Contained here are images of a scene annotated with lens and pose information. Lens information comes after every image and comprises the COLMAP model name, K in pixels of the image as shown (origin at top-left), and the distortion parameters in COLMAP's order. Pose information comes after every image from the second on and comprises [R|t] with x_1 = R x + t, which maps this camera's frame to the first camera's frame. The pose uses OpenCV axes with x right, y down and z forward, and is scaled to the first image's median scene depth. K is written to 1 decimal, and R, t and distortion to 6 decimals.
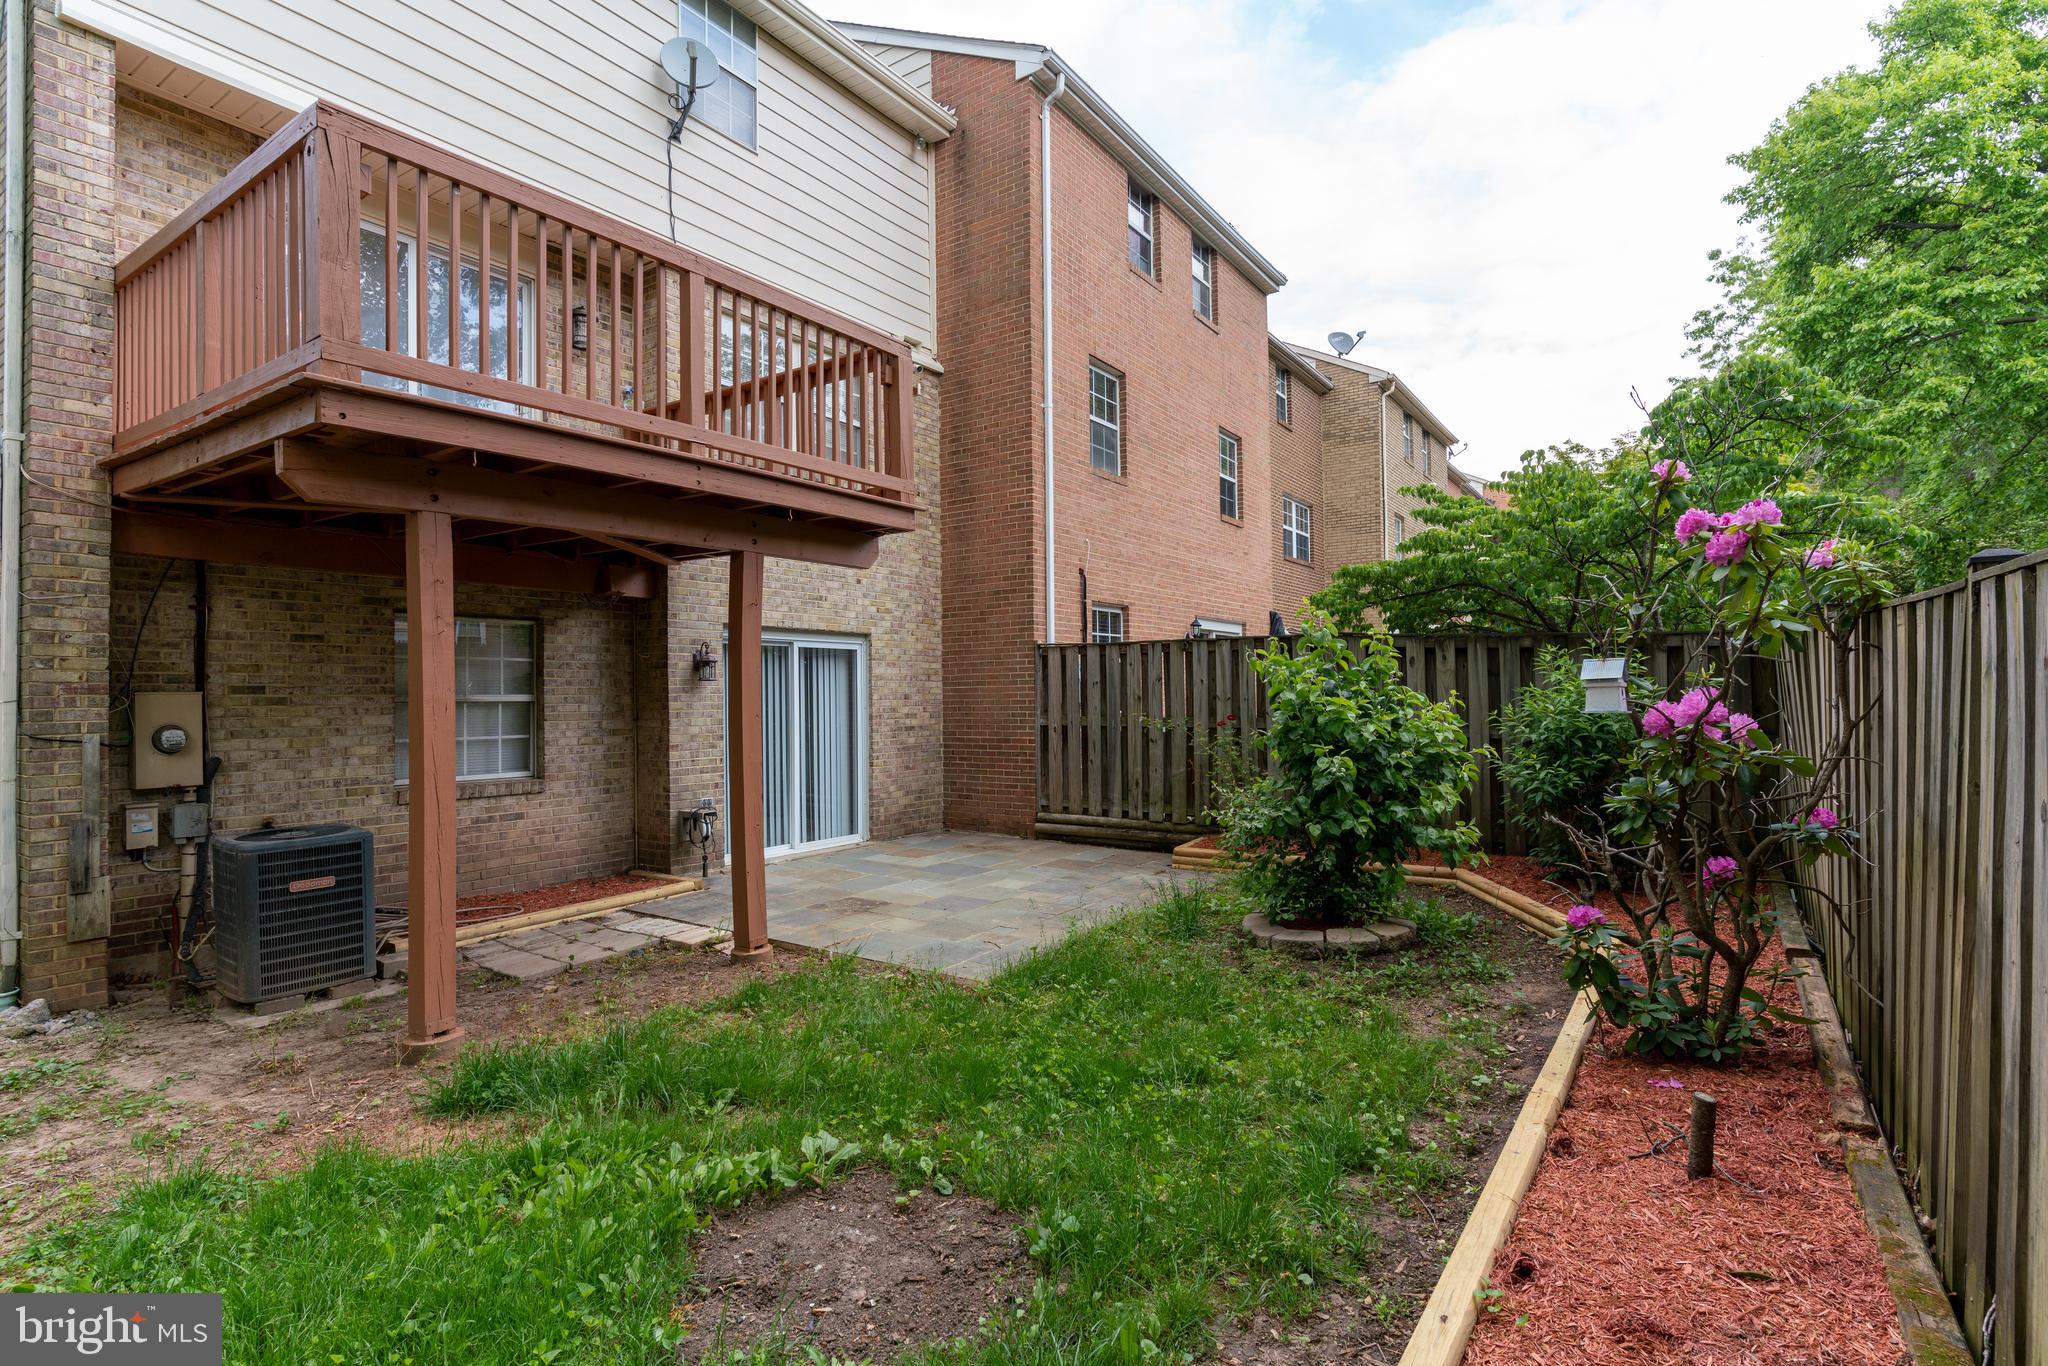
lens RADIAL K [[992.0, 0, 1020.9], [0, 992.0, 688.5], [0, 0, 1]] dist [0.001866, -0.000505]
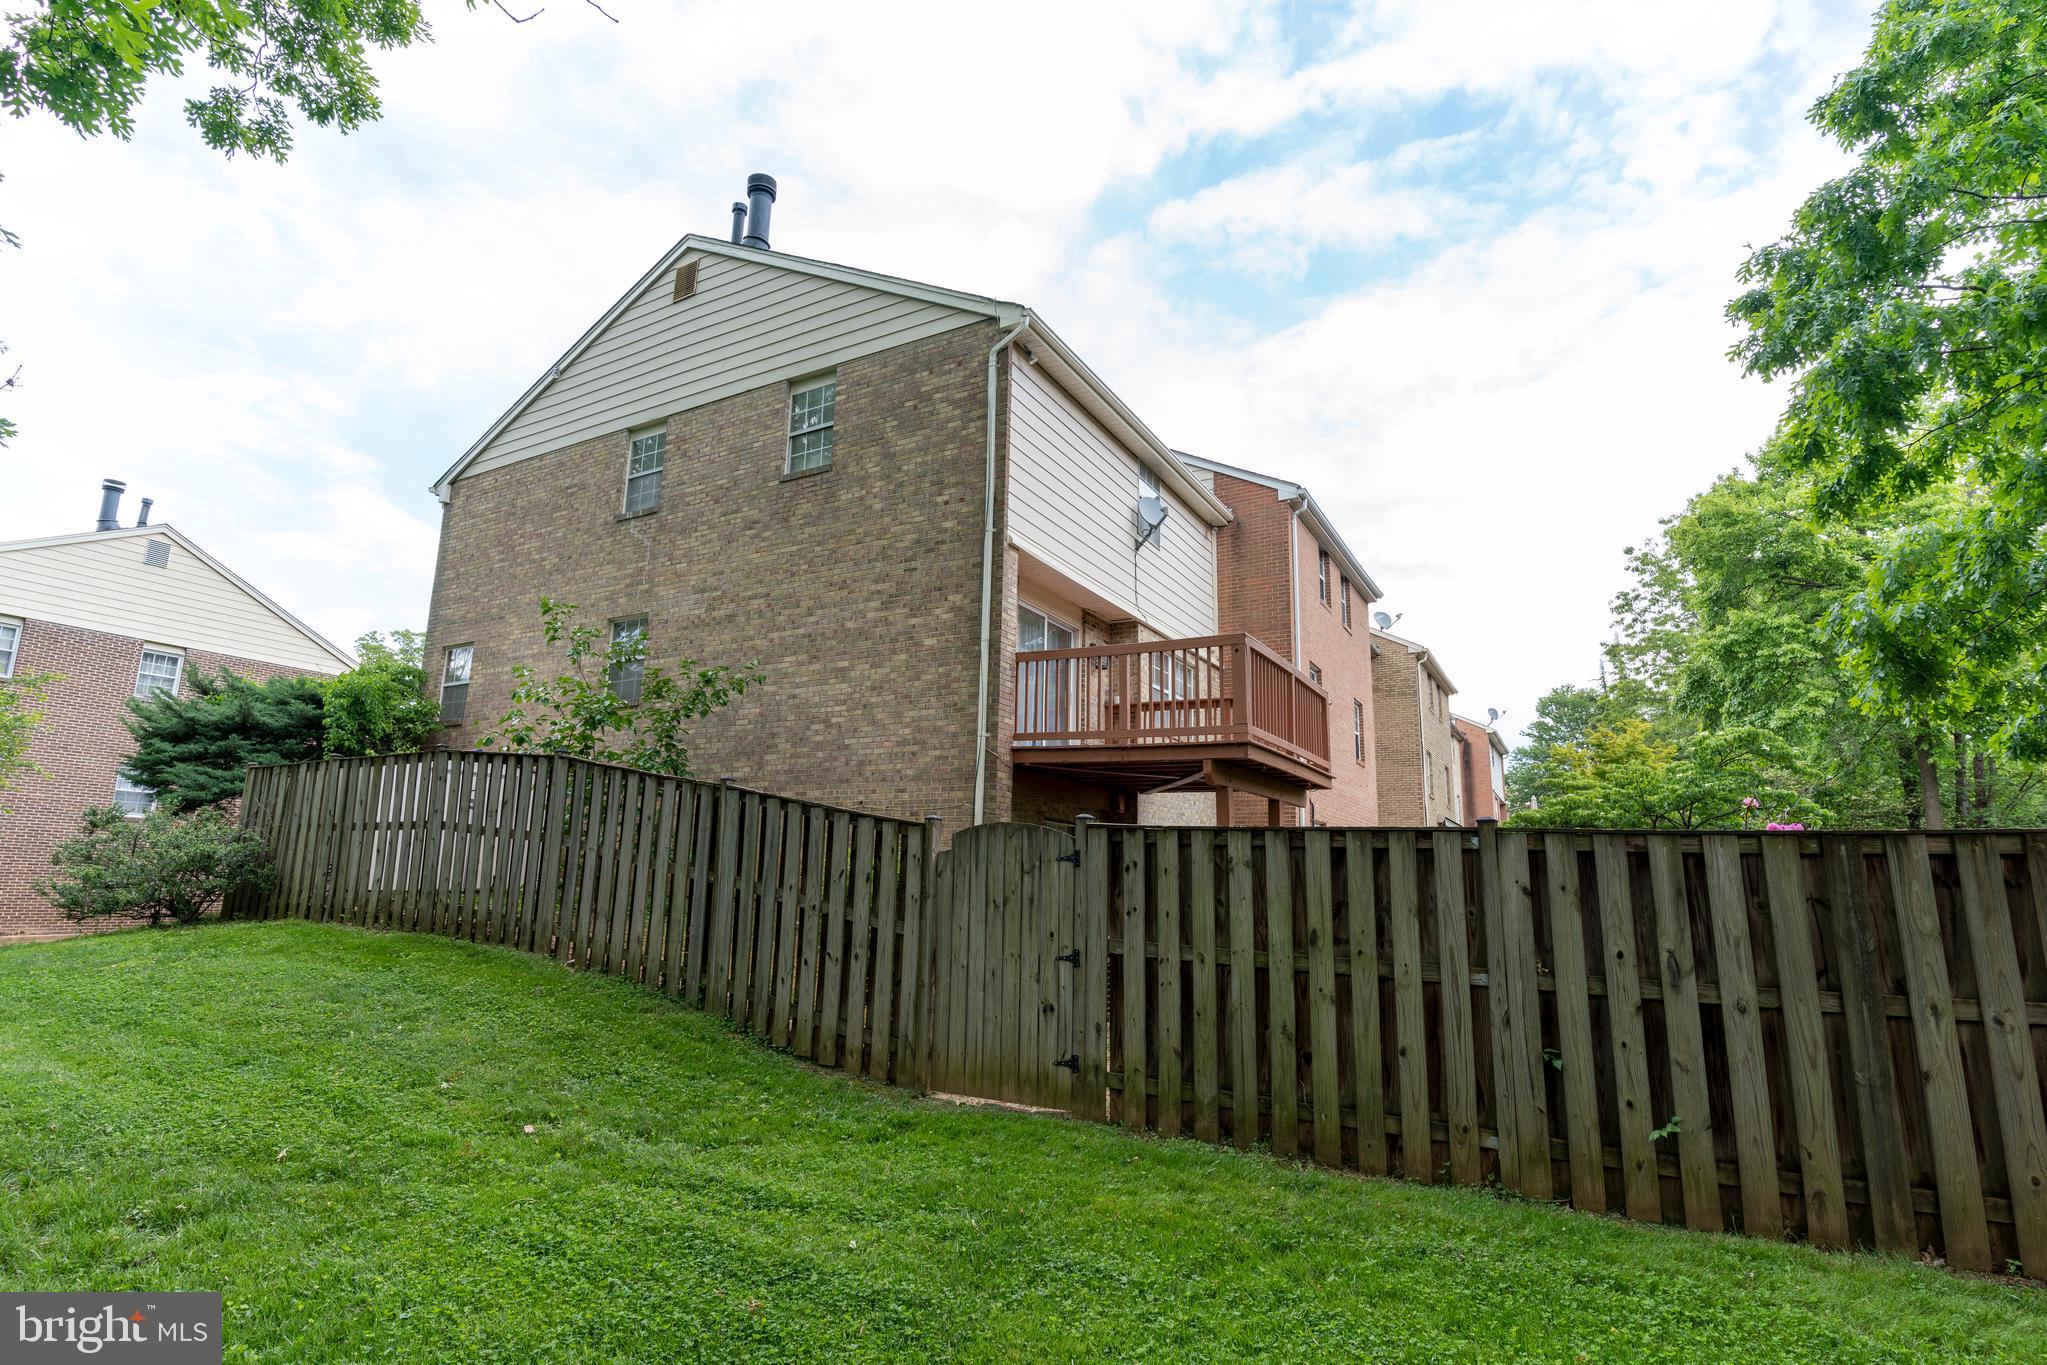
lens RADIAL K [[1009.9, 0, 1020.8], [0, 1009.9, 681.9], [0, 0, 1]] dist [-0.000479, -0.000076]
pose [[0.995552, 0.058162, 0.074114, -0.350346], [-0.042984, 0.980447, -0.192031, 0.014216], [-0.083834, 0.187992, 0.978586, -0.356670]]
